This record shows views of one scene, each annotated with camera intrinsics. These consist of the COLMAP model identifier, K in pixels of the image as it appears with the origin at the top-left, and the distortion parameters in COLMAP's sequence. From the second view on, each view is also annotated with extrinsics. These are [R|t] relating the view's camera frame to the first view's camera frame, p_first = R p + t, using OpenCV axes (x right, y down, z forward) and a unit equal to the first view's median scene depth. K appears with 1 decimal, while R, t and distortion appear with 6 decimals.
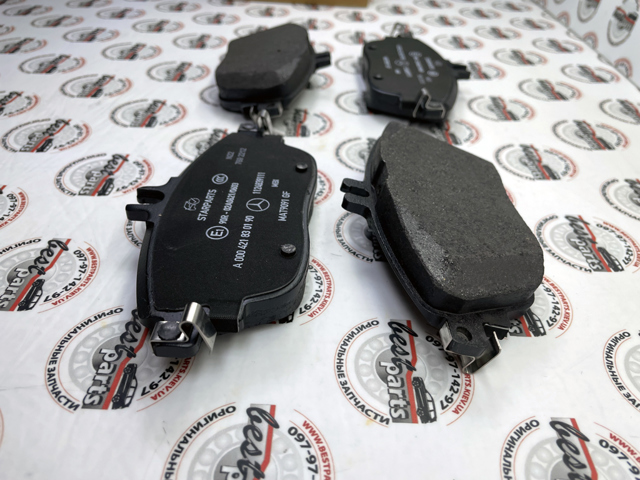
lens RADIAL K [[493.9, 0, 320.0], [0, 493.9, 240.0], [0, 0, 1]] dist [0.000766, -0.010346]
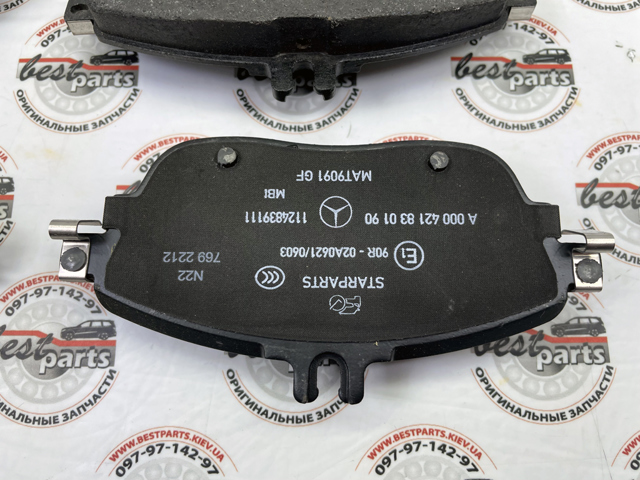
lens RADIAL K [[493.9, 0, 320.0], [0, 493.9, 240.0], [0, 0, 1]] dist [0.000766, -0.010346]
pose [[-0.026156, -0.988043, 0.151943, -0.333787], [0.613963, 0.104072, 0.782444, -0.772803], [-0.788901, 0.113753, 0.603900, 0.742704]]
